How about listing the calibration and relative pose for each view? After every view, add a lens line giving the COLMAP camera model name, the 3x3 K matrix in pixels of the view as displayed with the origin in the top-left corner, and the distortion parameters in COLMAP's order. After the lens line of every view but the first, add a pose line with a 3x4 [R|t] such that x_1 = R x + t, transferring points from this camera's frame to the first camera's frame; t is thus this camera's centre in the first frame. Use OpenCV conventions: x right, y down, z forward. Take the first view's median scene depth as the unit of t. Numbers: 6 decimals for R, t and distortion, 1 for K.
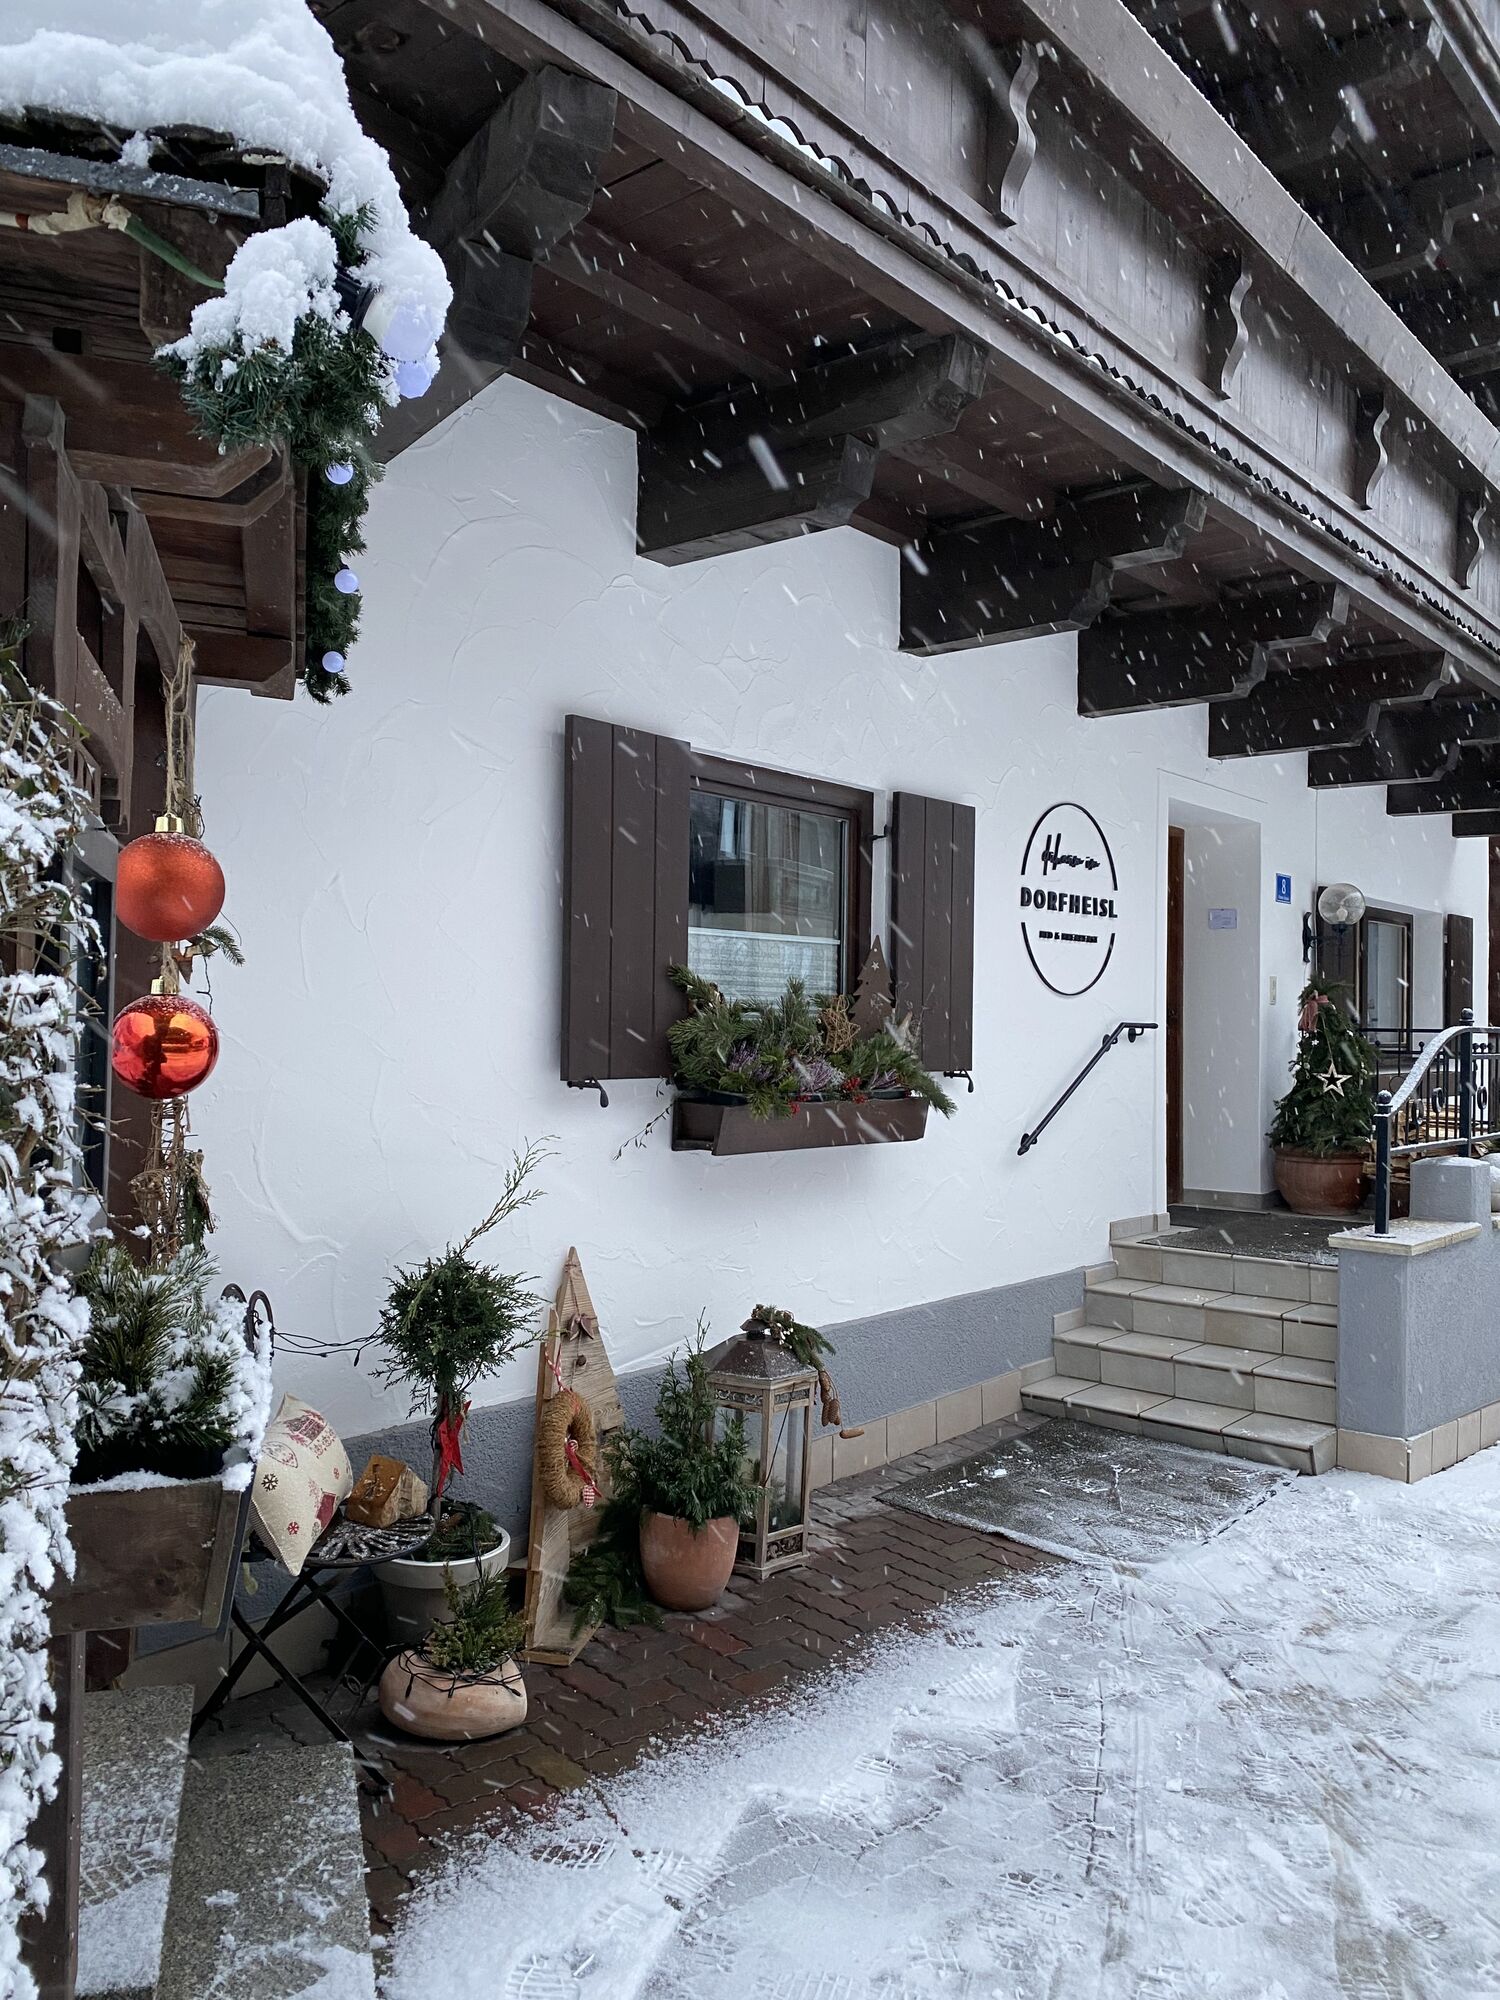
lens RADIAL K [[1526.7, 0, 757.9], [0, 1526.7, 997.3], [0, 0, 1]] dist [-0.004146, -0.001420]
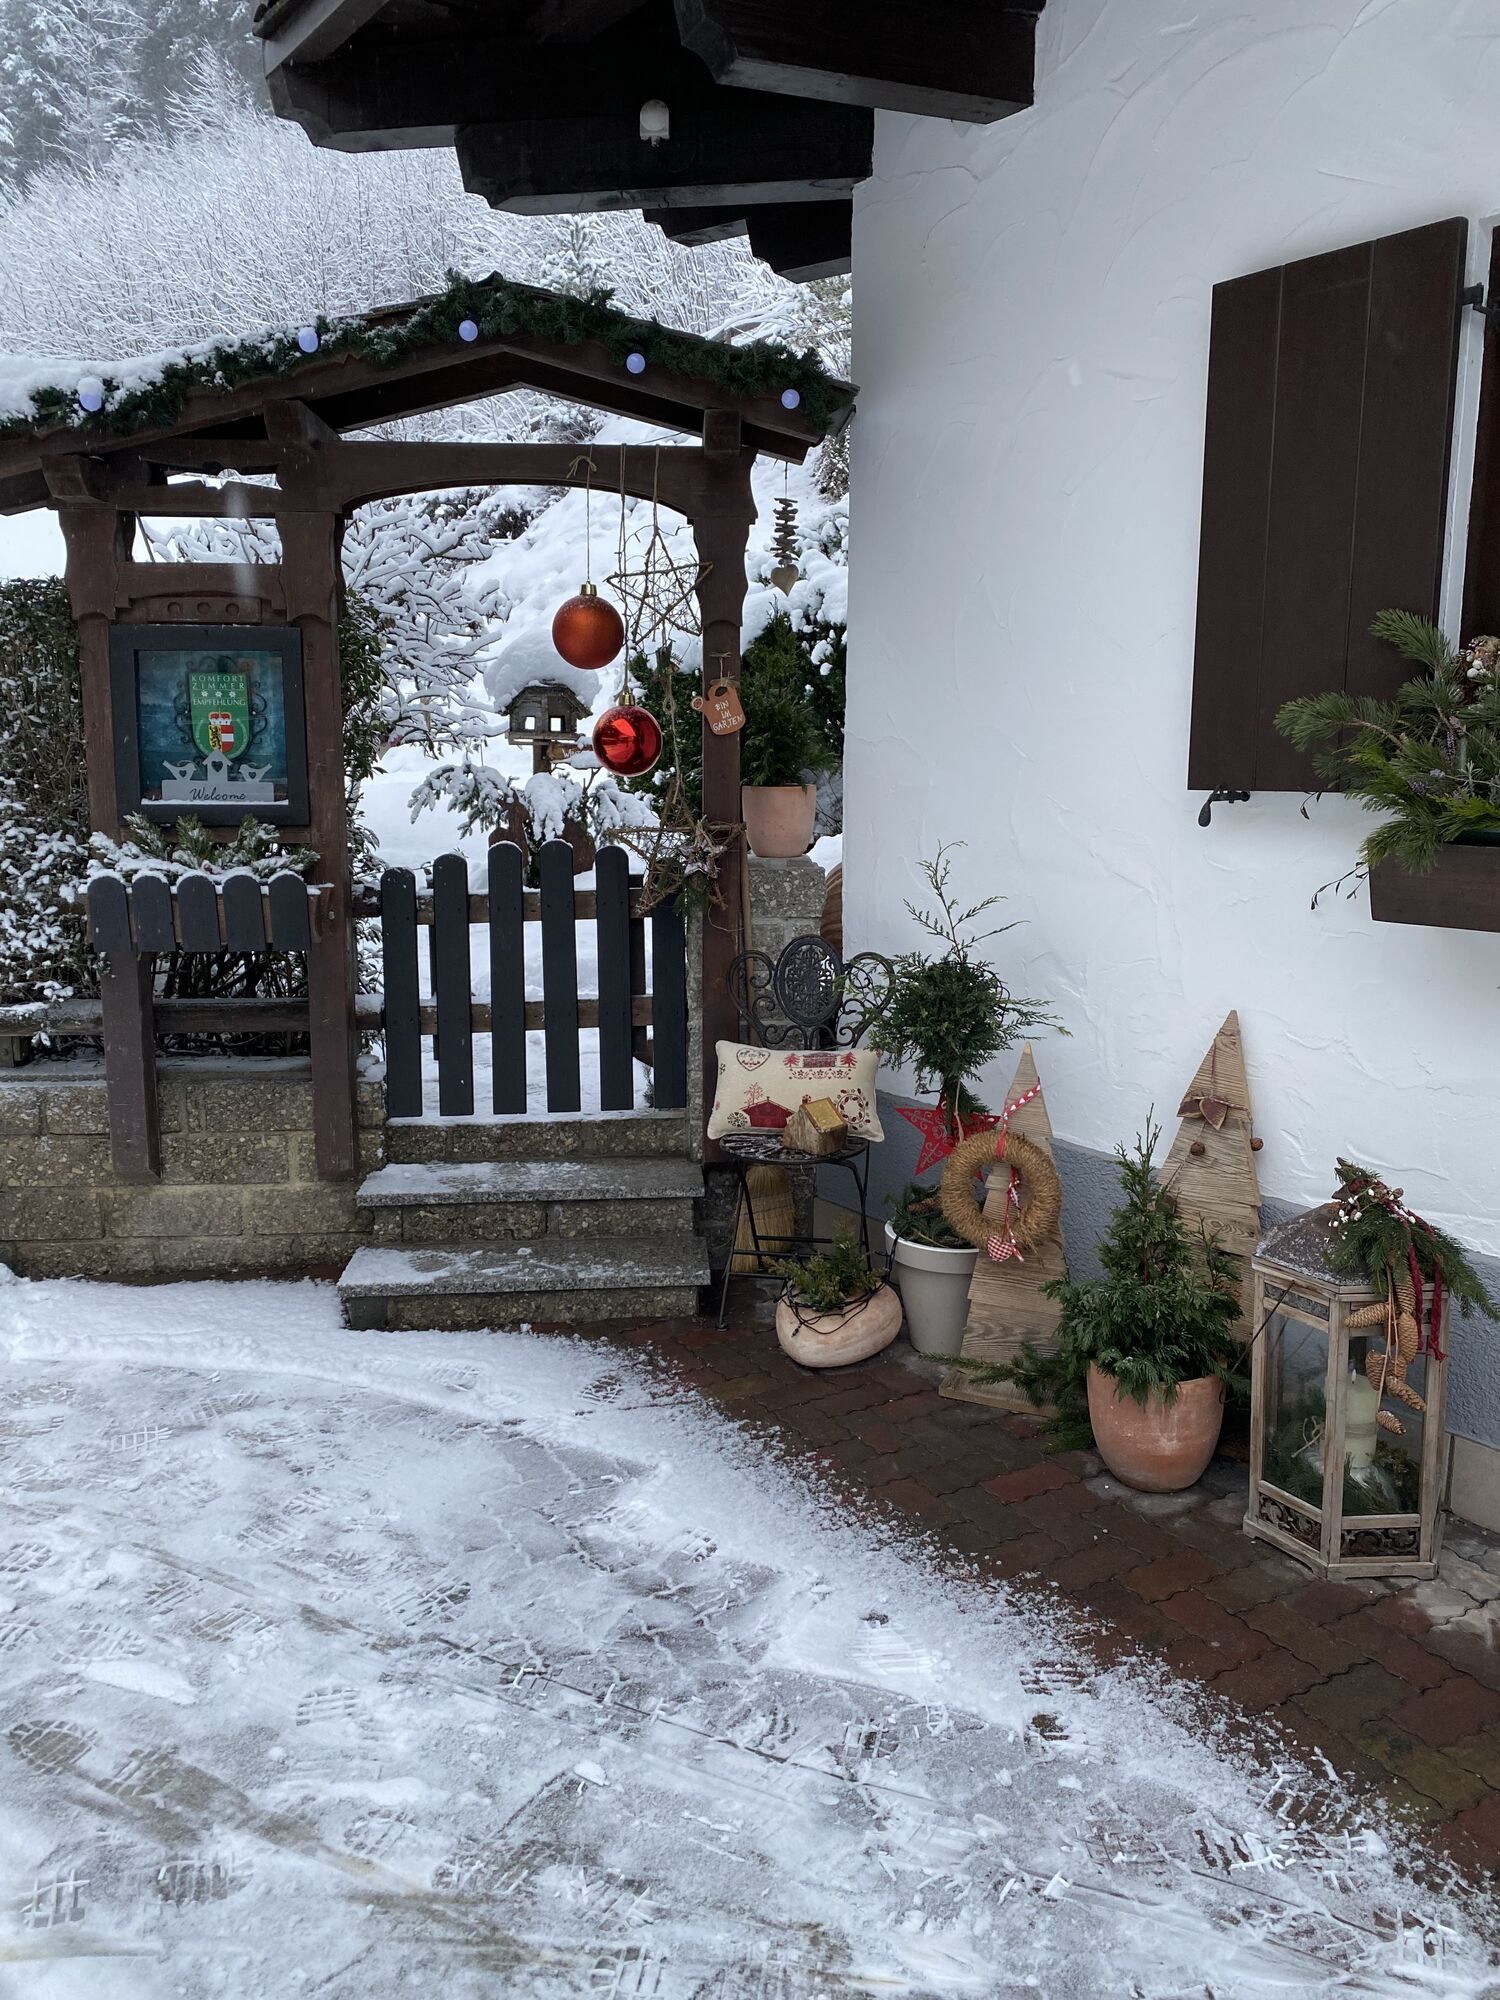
lens RADIAL K [[1526.7, 0, 757.9], [0, 1526.7, 997.3], [0, 0, 1]] dist [-0.004146, -0.001420]
pose [[-0.218712, 0.138981, -0.965841, 0.891271], [0.004364, 0.989934, 0.141459, 0.058515], [0.975780, 0.026724, -0.217117, 1.218705]]
